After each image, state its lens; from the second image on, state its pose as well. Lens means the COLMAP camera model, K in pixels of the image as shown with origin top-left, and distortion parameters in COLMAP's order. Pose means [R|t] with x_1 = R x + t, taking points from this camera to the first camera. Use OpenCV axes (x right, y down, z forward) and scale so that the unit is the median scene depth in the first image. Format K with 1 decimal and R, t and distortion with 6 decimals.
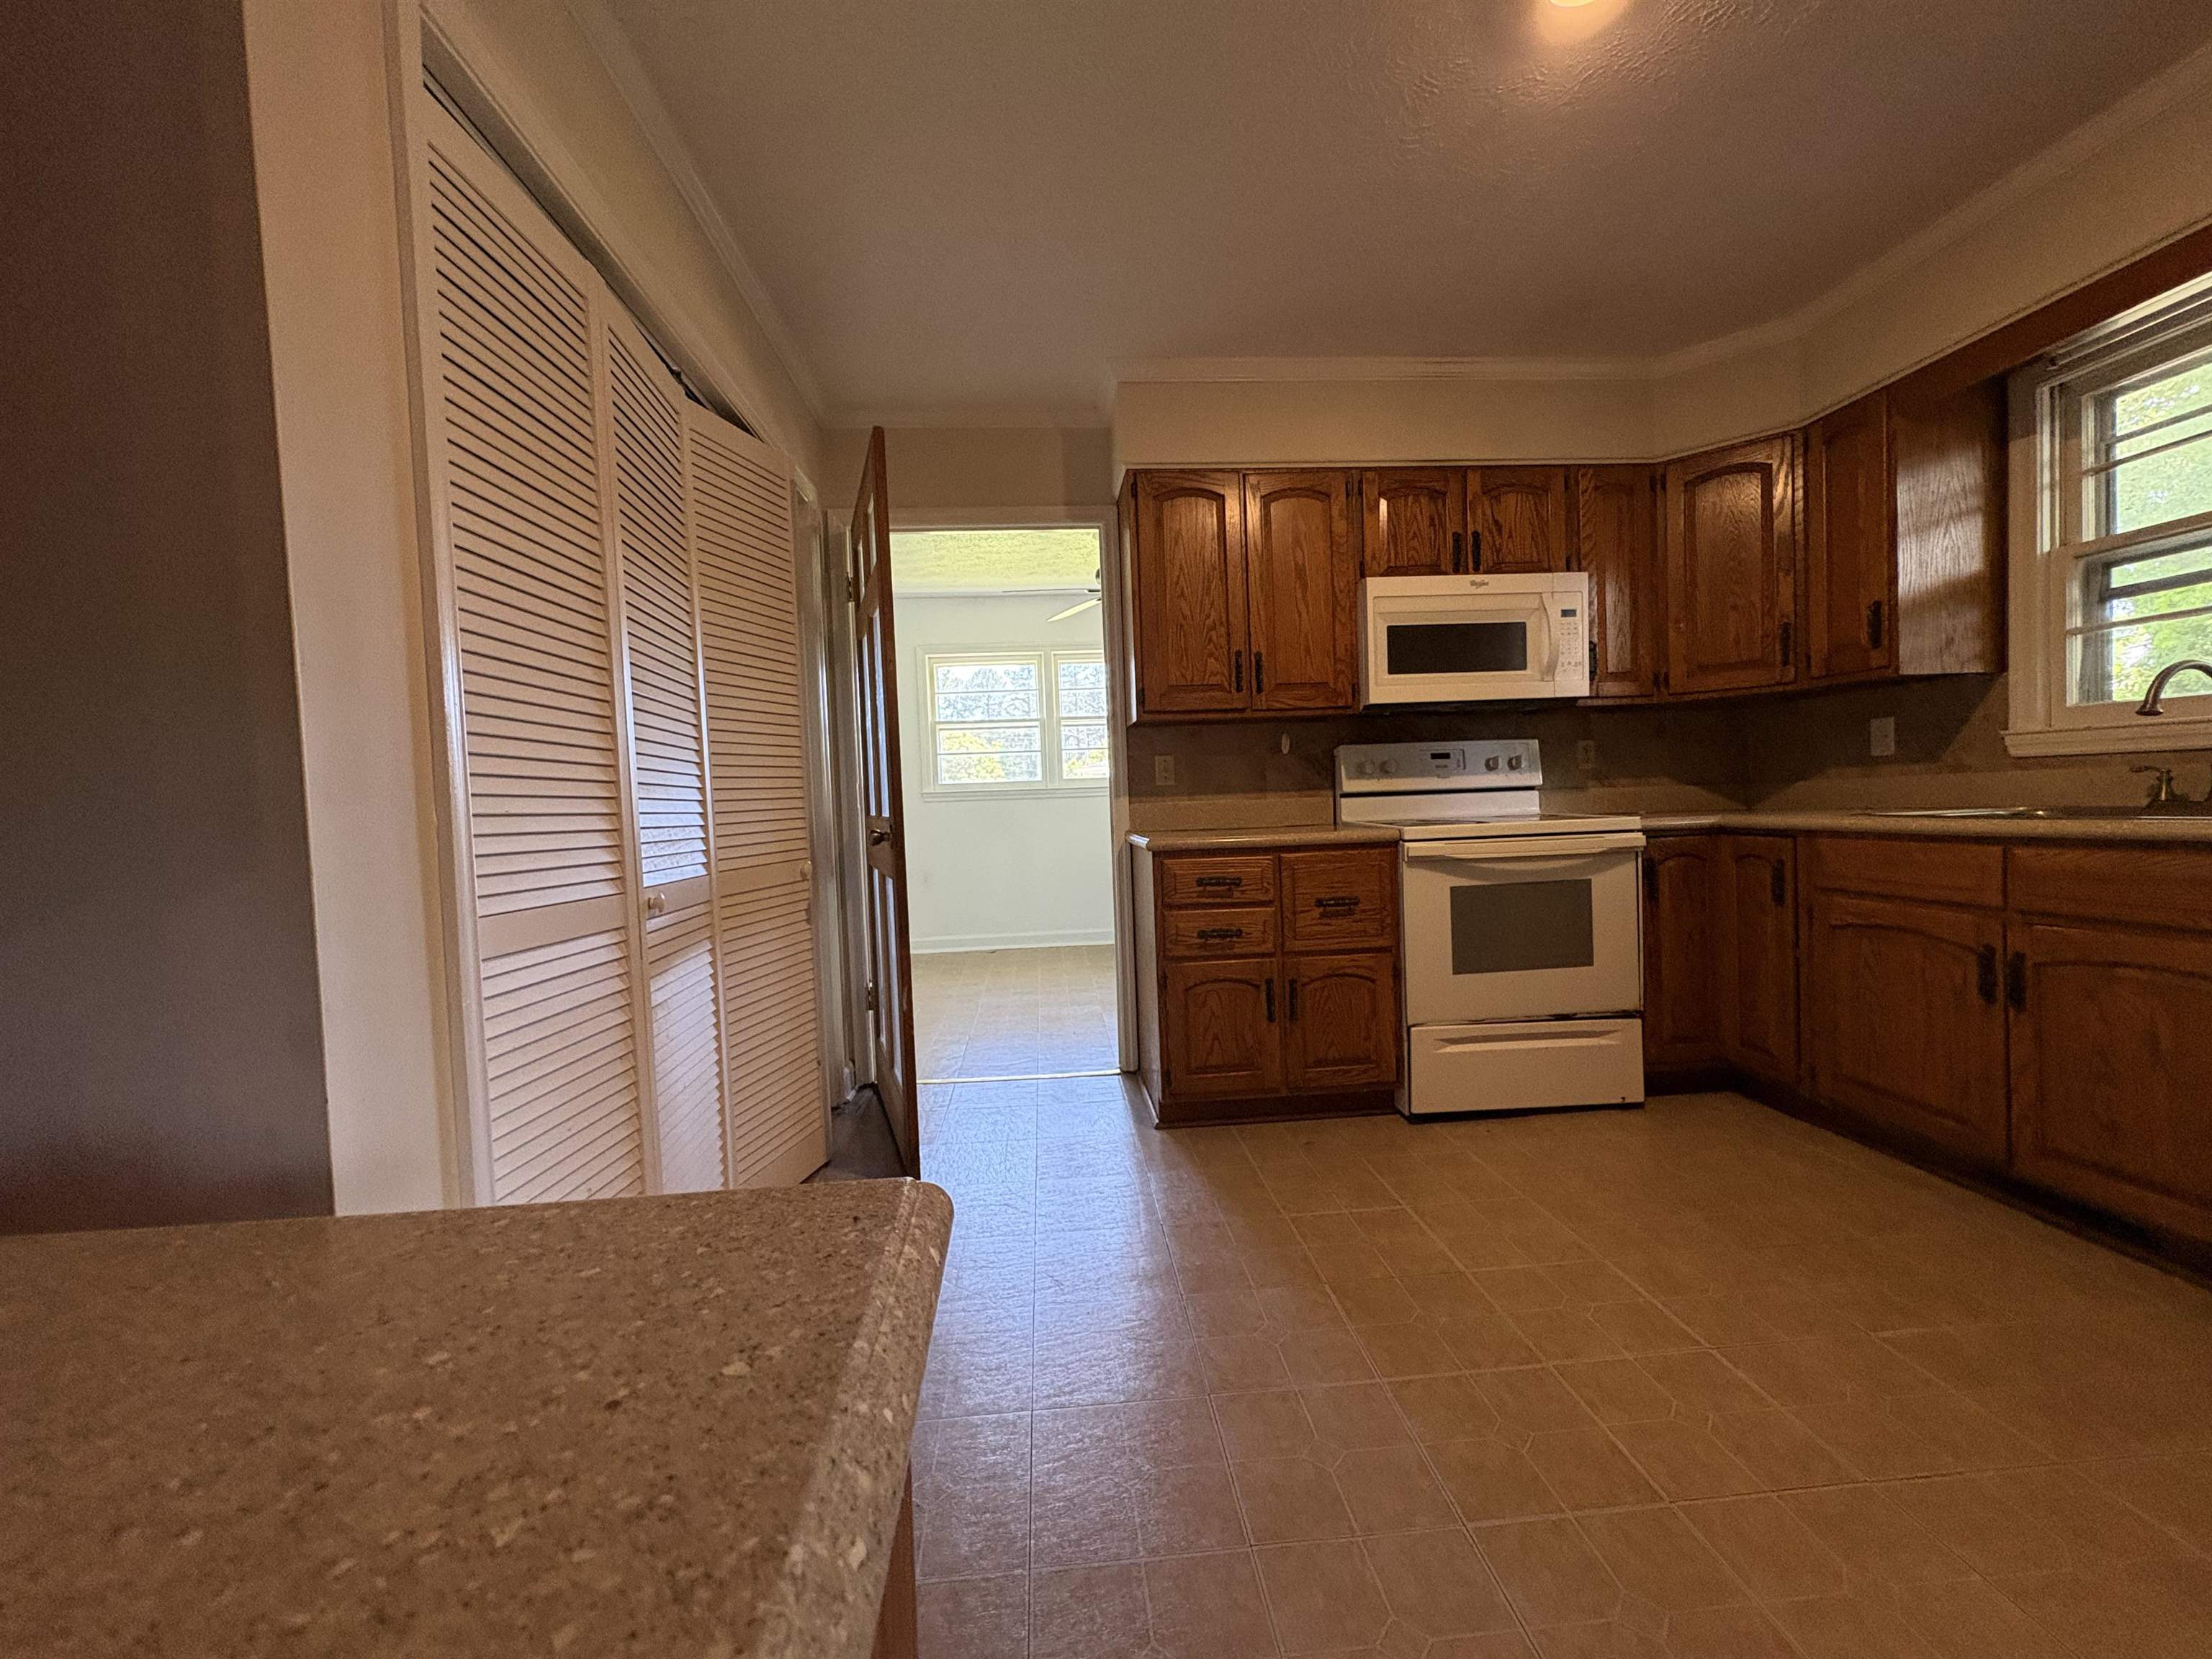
lens RADIAL K [[888.6, 0, 1097.2], [0, 888.6, 838.3], [0, 0, 1]] dist [-0.000208, -0.000270]
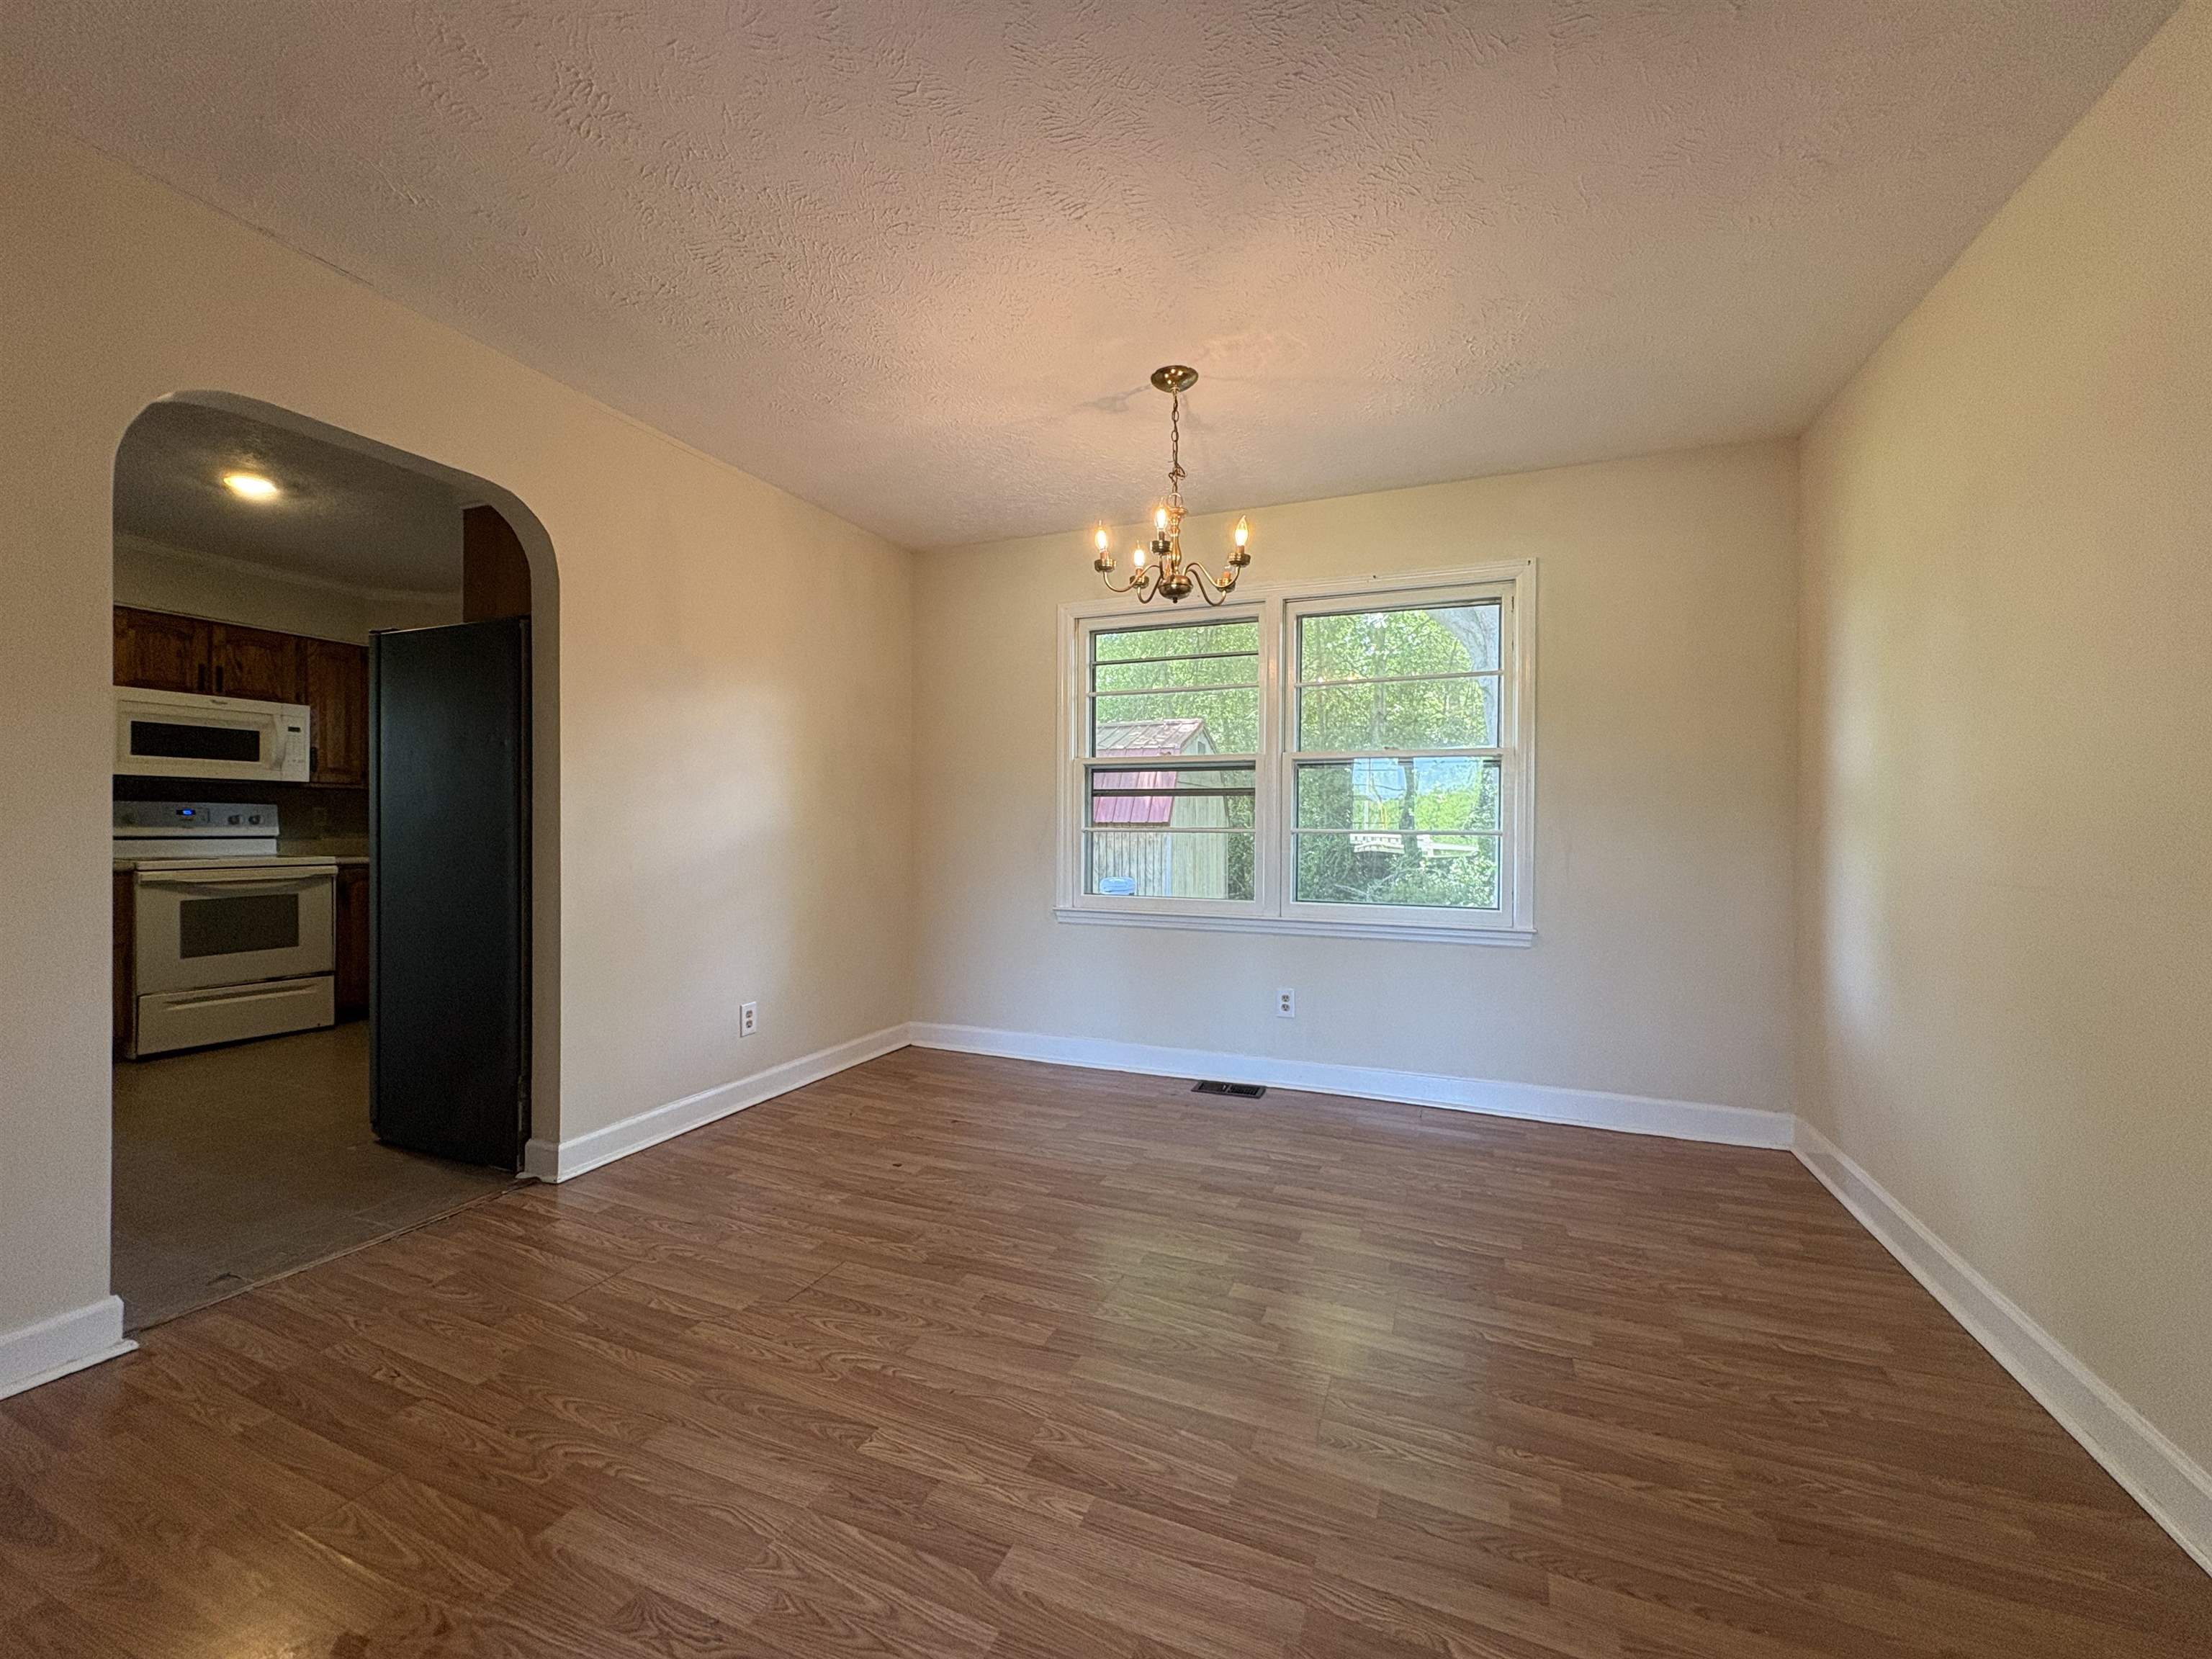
lens RADIAL K [[888.6, 0, 1092.8], [0, 888.6, 833.1], [0, 0, 1]] dist [-0.000208, -0.000270]
pose [[0.485734, 0.035521, 0.873385, -0.164454], [0.011867, 0.998814, -0.047222, 0.026904], [-0.874026, 0.033302, 0.484736, -1.036608]]
